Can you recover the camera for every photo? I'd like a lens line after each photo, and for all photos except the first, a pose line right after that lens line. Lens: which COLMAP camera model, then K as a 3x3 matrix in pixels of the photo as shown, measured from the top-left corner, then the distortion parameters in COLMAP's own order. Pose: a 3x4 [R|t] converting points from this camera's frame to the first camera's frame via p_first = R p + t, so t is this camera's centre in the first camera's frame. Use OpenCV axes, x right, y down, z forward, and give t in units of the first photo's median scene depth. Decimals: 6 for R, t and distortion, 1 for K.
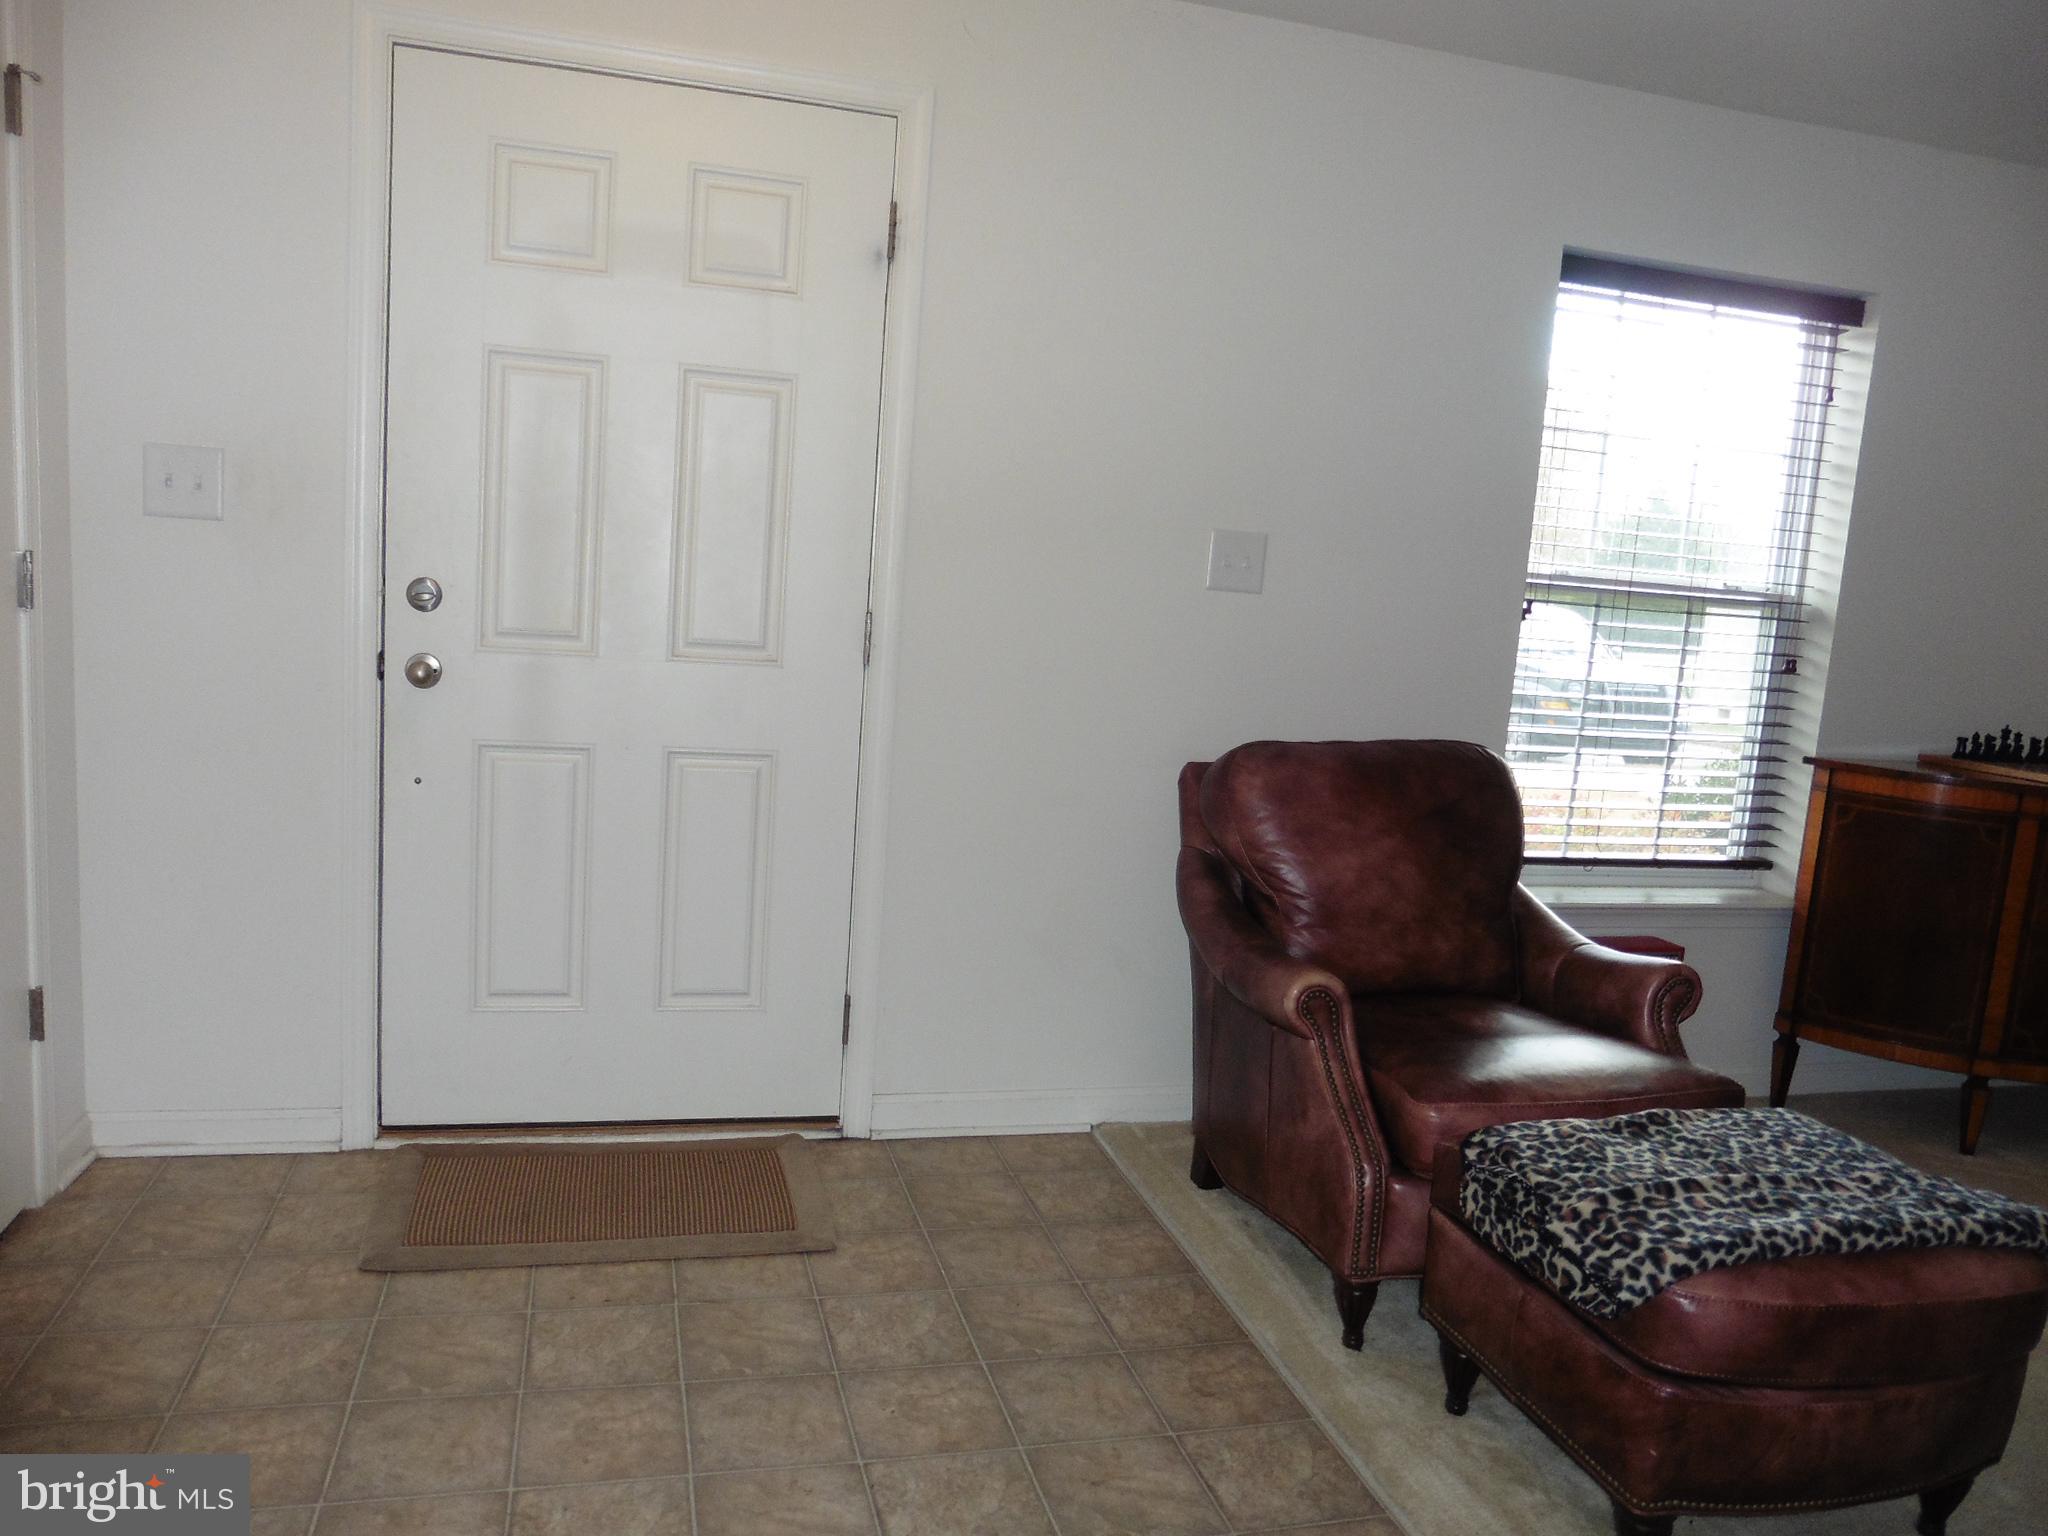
lens RADIAL K [[1487.5, 0, 1024.0], [0, 1487.5, 768.0], [0, 0, 1]] dist [-0.078243, 0.065256]
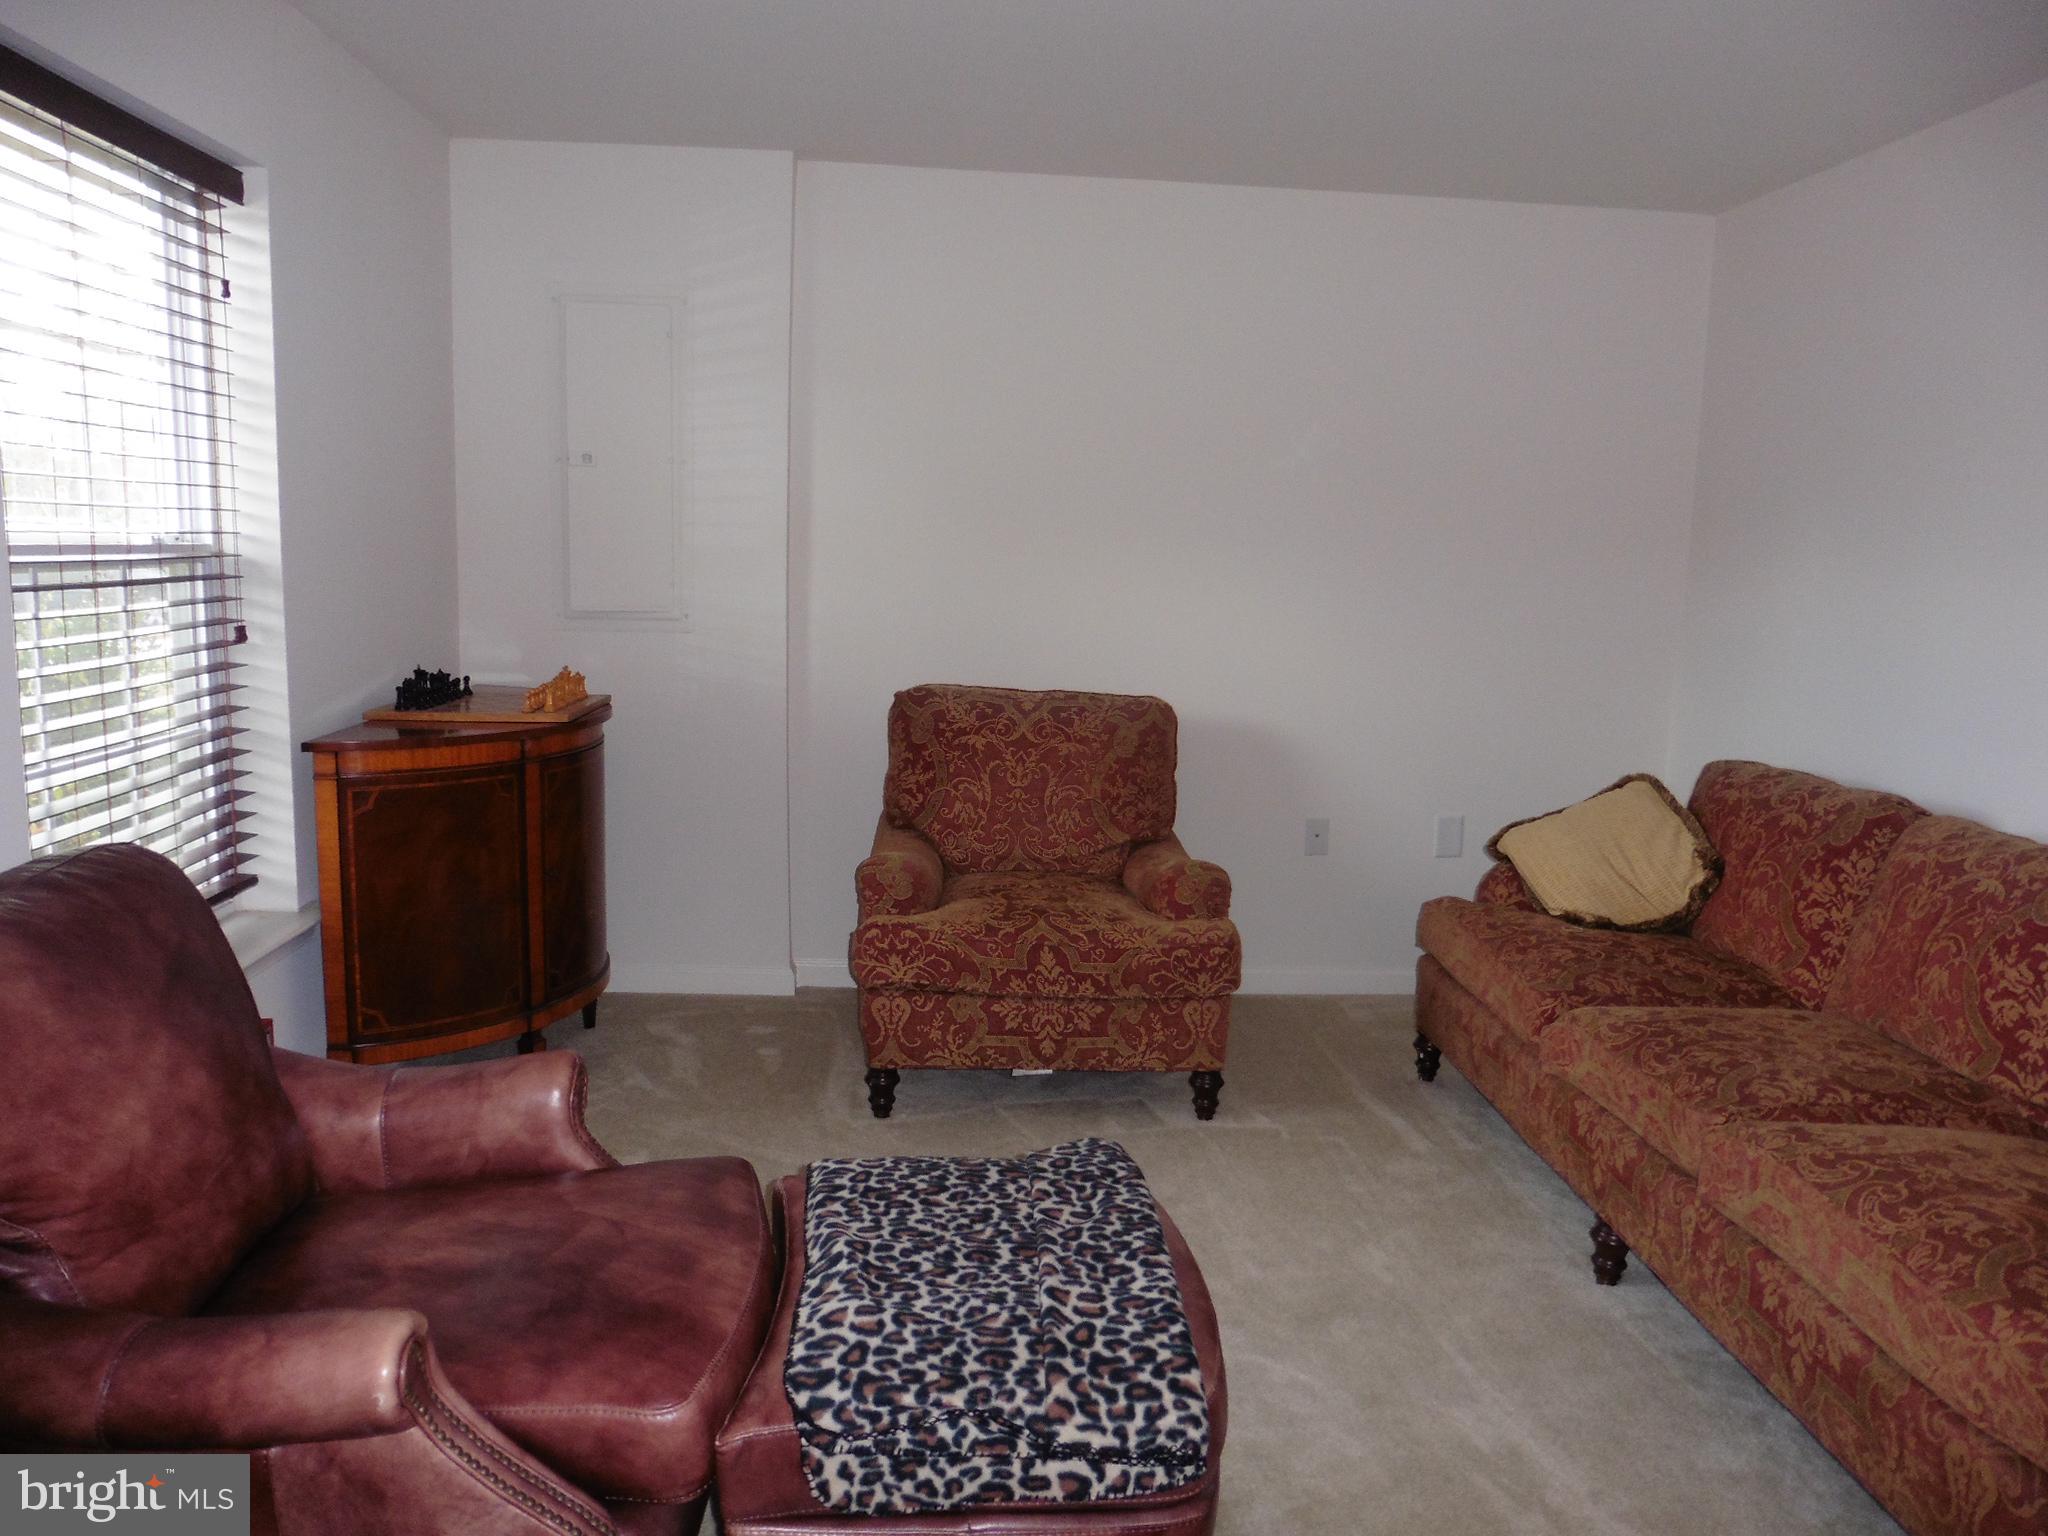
lens RADIAL K [[1475.2, 0, 1028.1], [0, 1475.2, 781.0], [0, 0, 1]] dist [-0.178785, 0.274025]
pose [[0.199660, -0.220603, 0.954709, -0.275328], [0.122090, 0.972335, 0.199142, -0.169391], [-0.972229, 0.076800, 0.221070, 0.735238]]
